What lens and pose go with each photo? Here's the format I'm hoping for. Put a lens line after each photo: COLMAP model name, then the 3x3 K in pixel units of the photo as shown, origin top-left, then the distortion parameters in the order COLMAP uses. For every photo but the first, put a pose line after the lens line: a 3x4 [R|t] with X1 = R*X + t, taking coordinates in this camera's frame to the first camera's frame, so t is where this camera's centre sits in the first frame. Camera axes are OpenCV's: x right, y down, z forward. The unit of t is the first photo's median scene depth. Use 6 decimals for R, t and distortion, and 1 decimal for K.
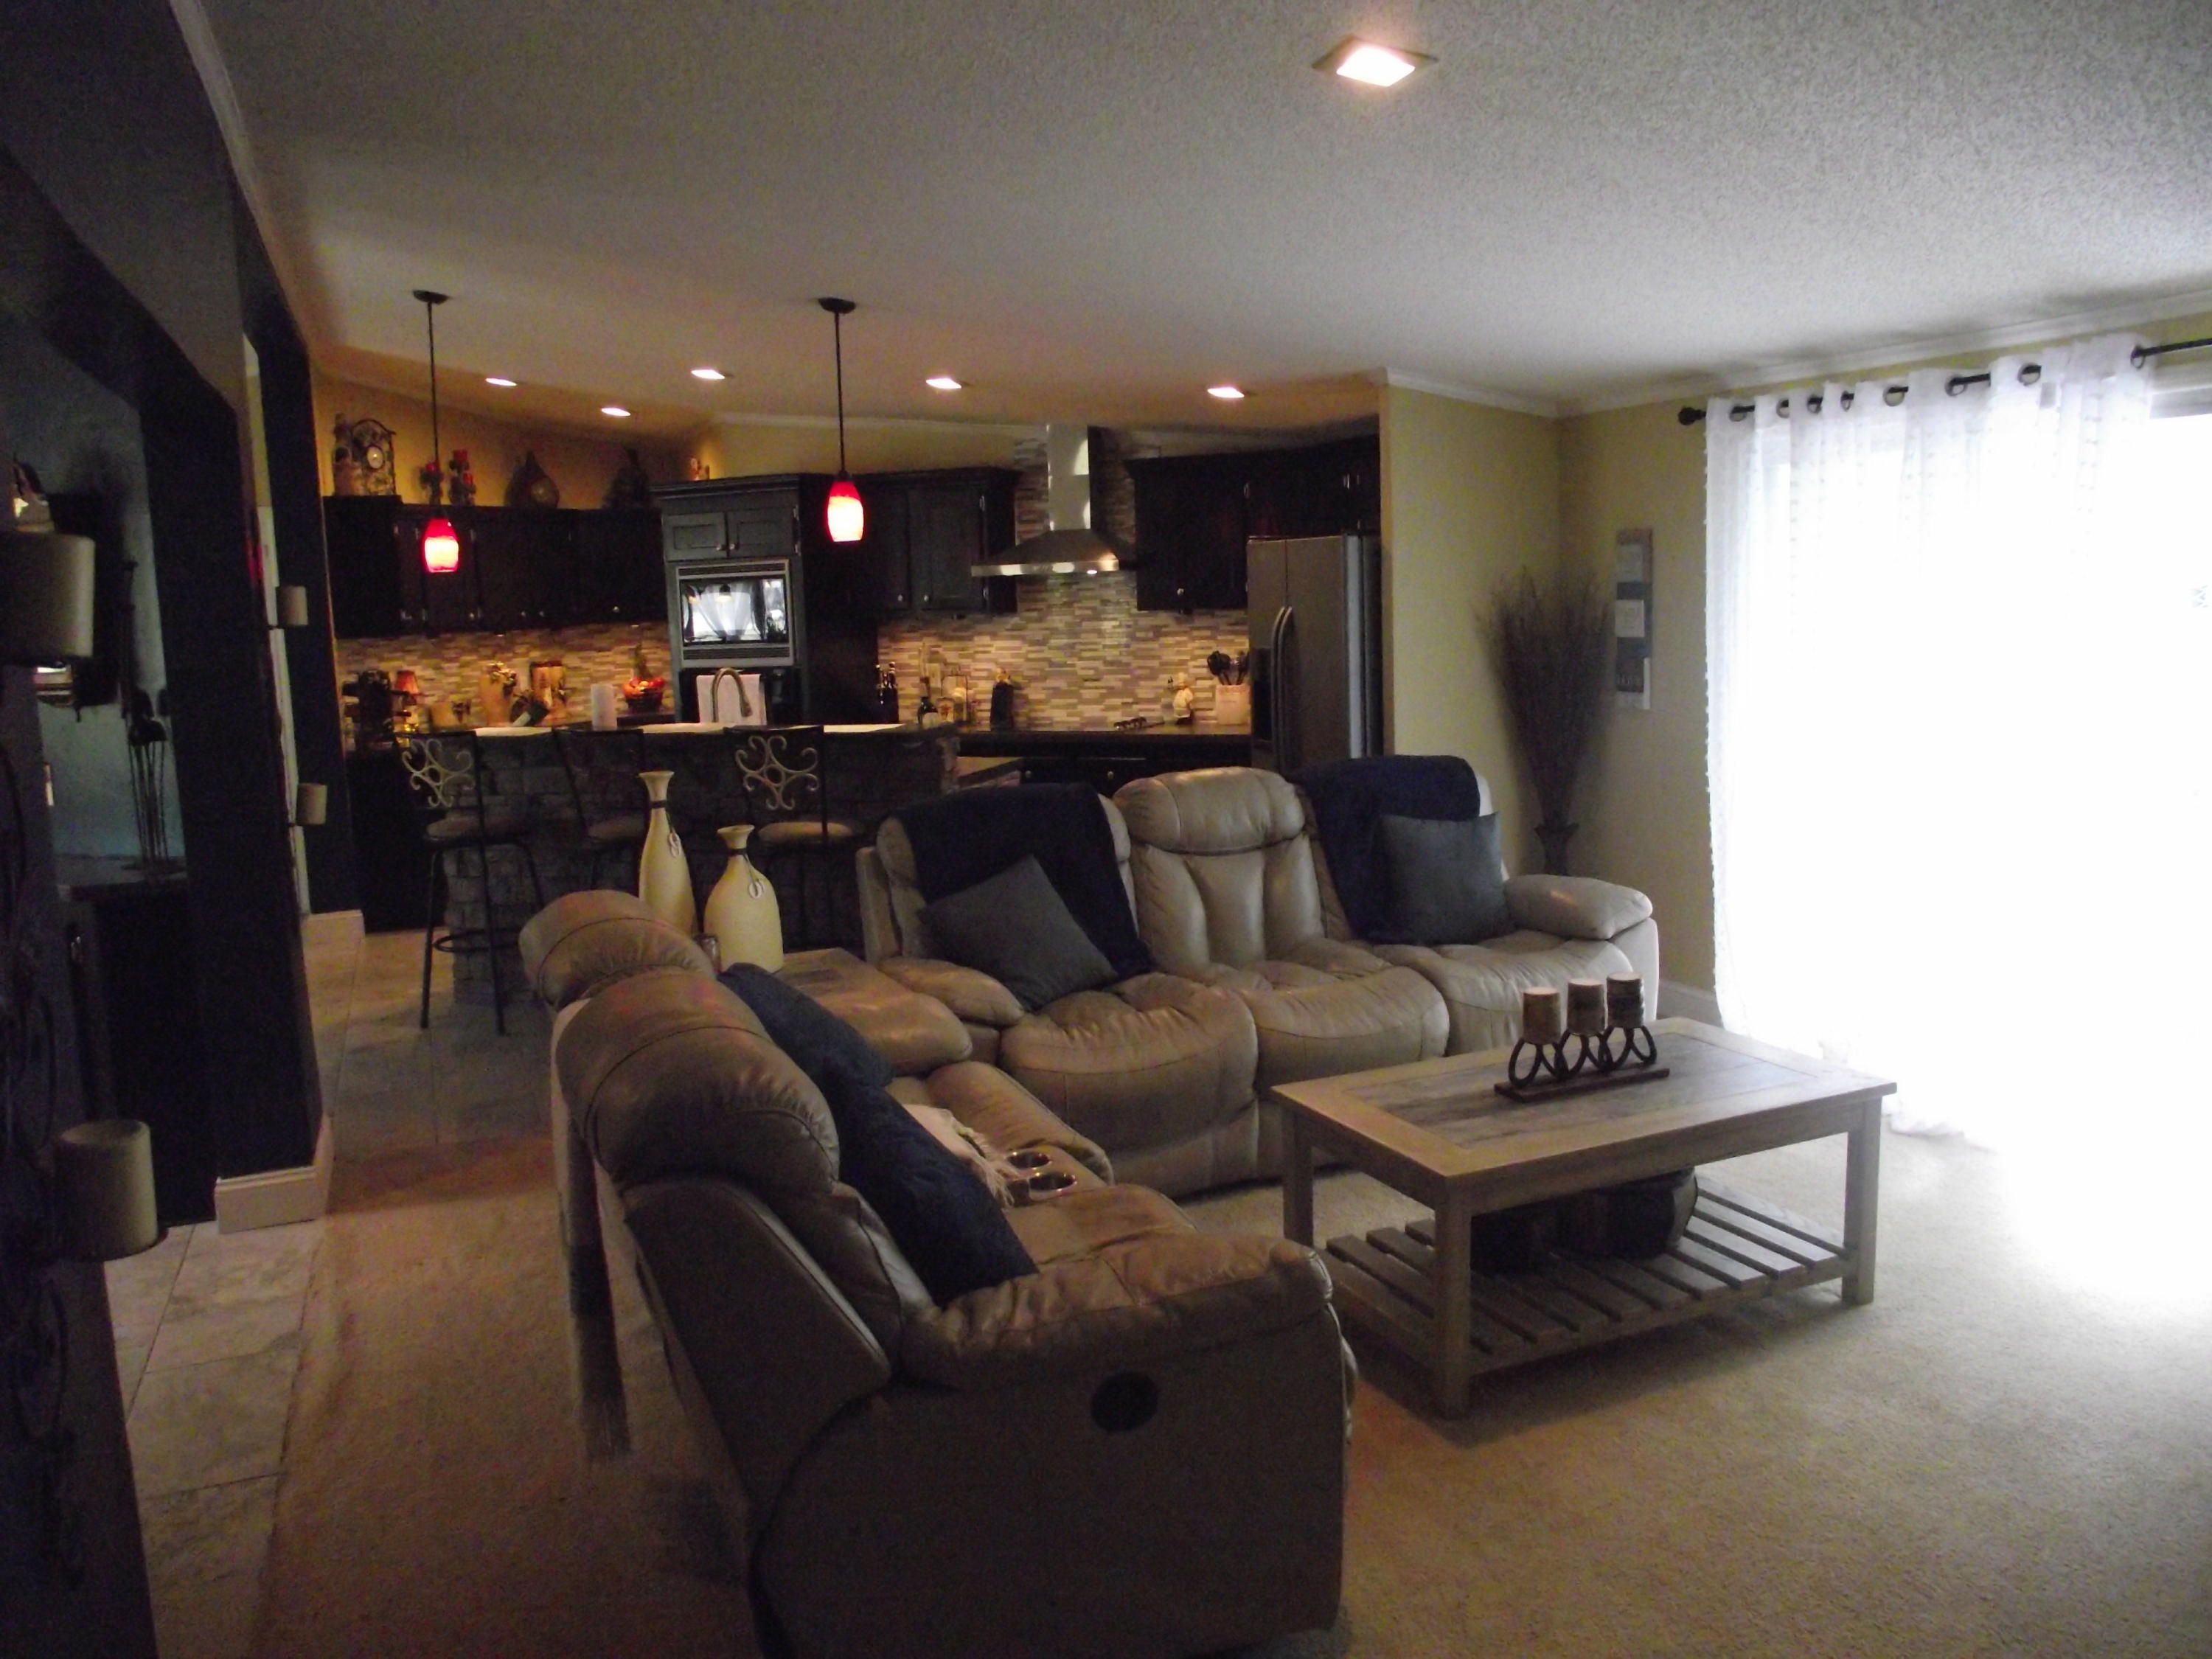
lens RADIAL K [[1722.9, 0, 1169.8], [0, 1722.9, 829.3], [0, 0, 1]] dist [-0.091487, 0.074383]
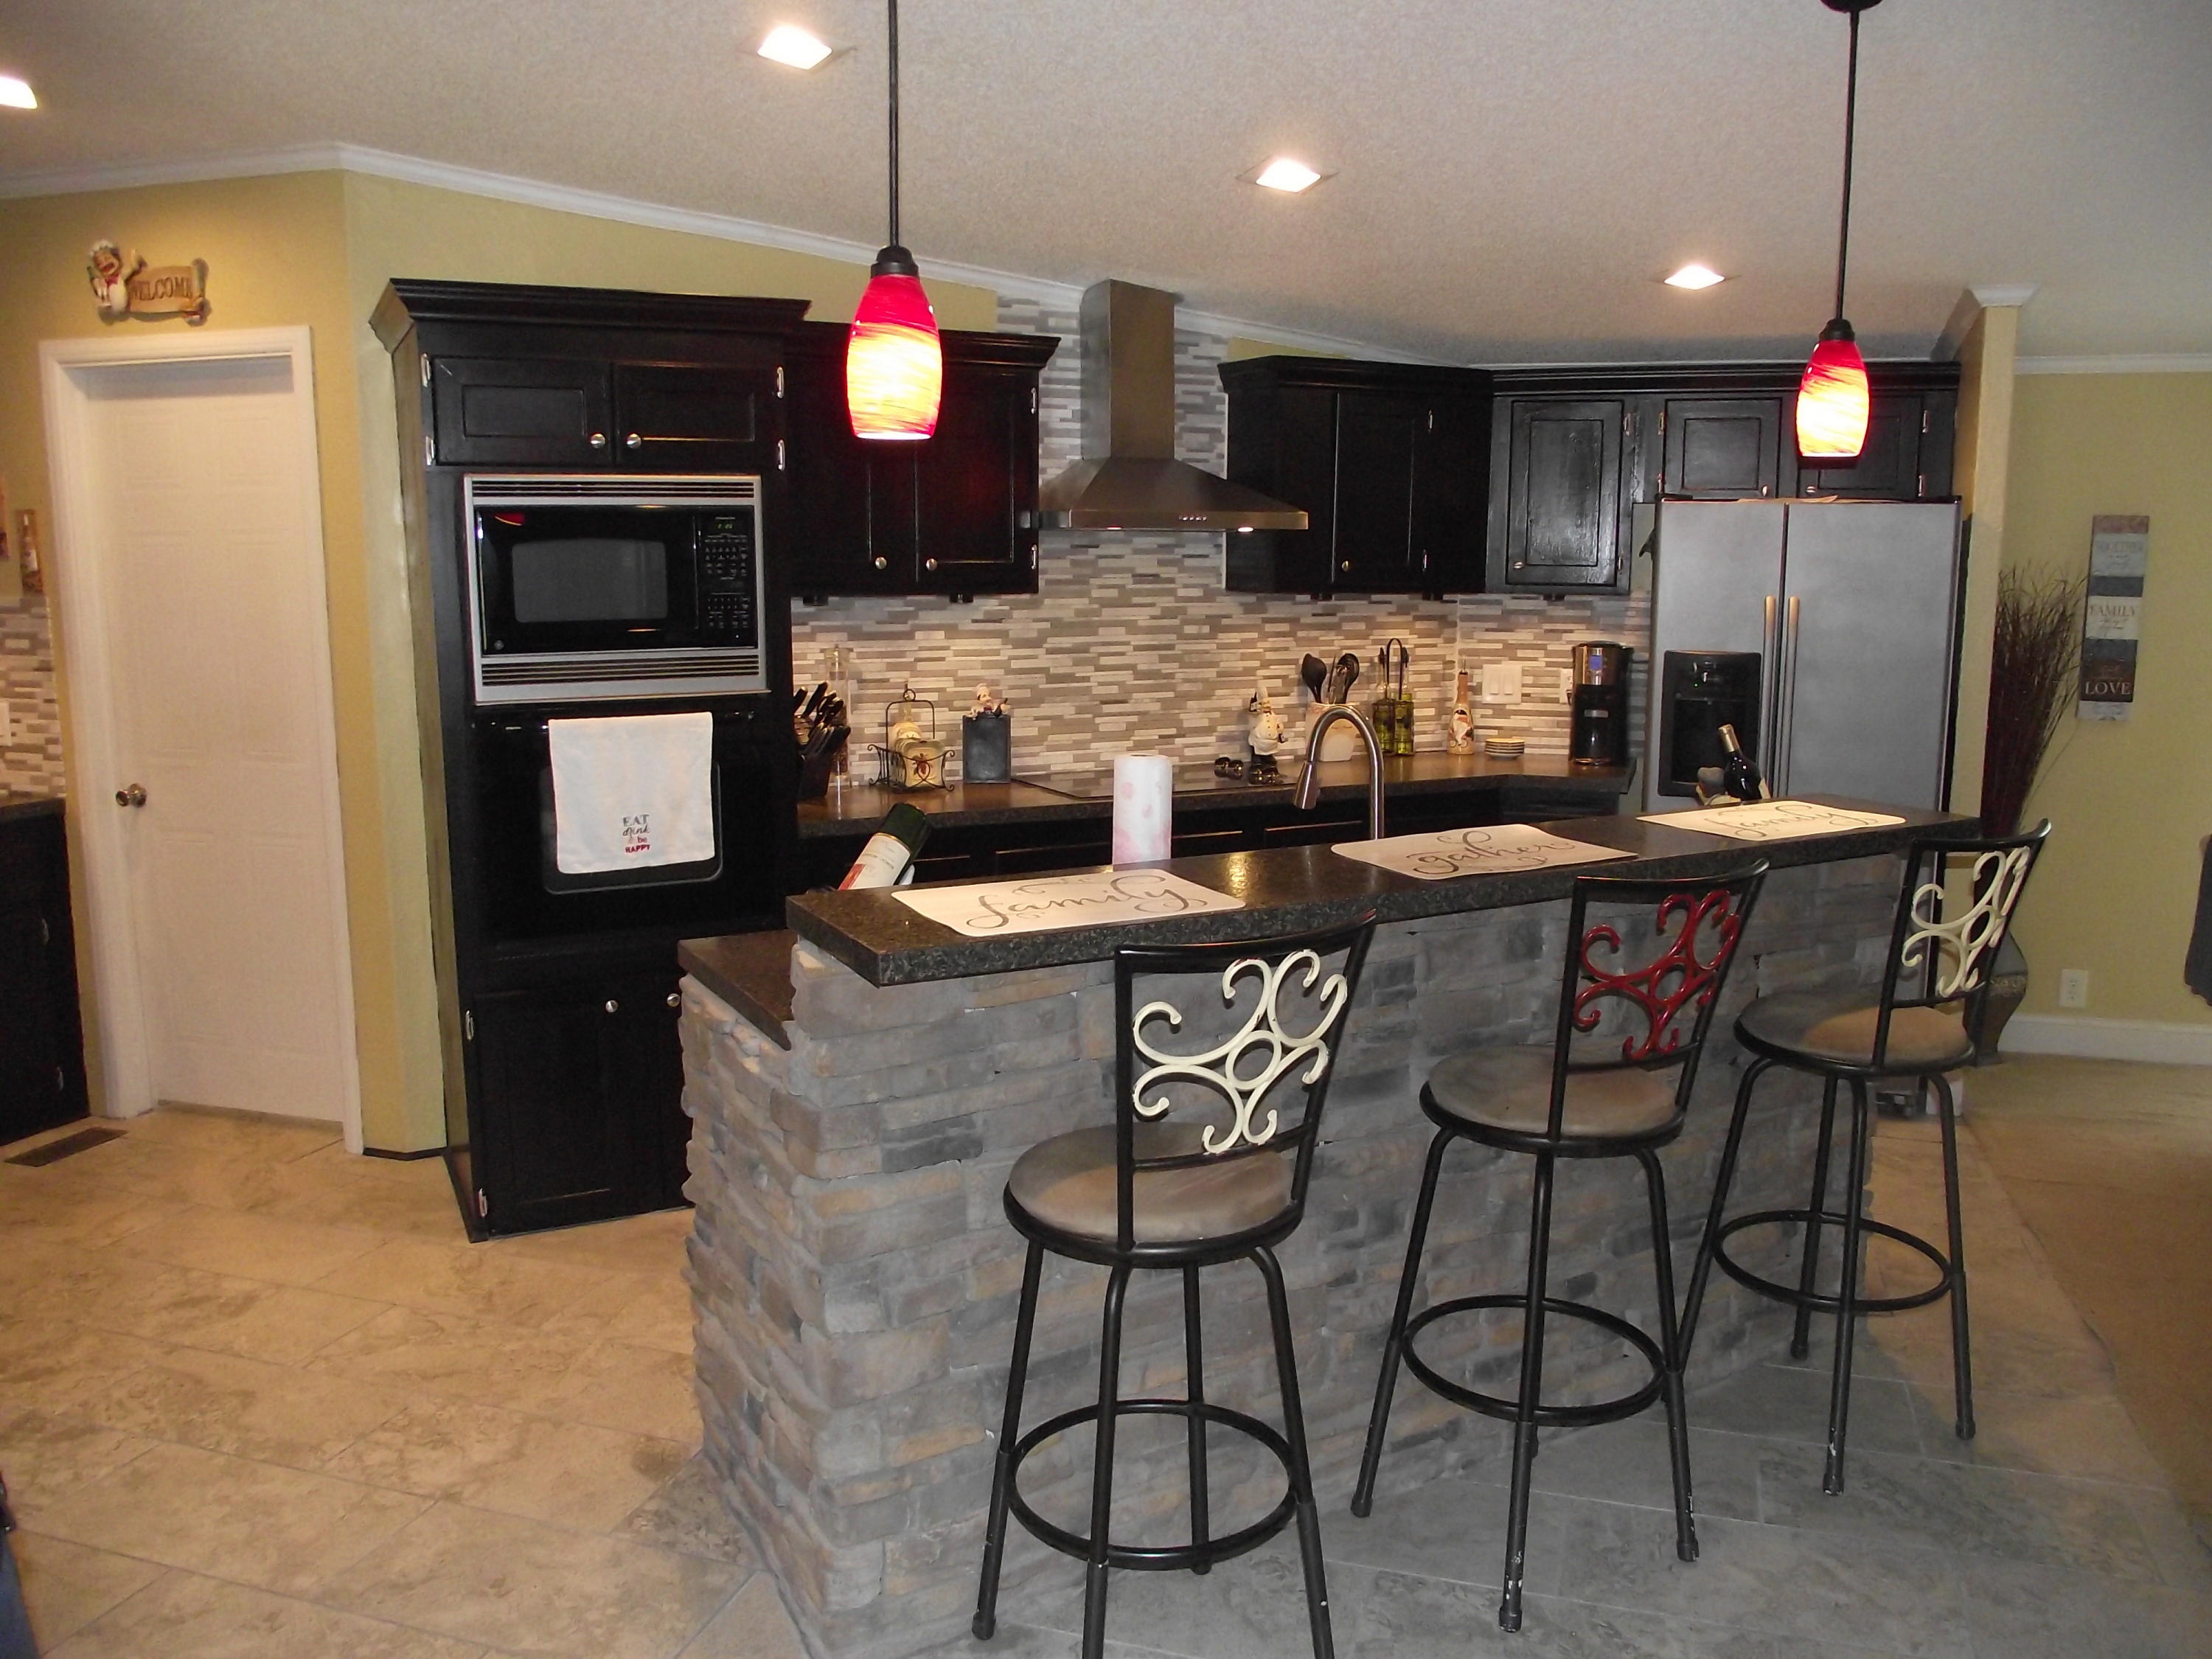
lens RADIAL K [[1722.9, 0, 1169.8], [0, 1722.9, 829.3], [0, 0, 1]] dist [-0.091487, 0.074383]
pose [[0.640008, -0.089900, 0.763091, -0.515880], [0.081066, 0.995489, 0.049289, -0.070128], [-0.764080, 0.030315, 0.644409, 0.585174]]
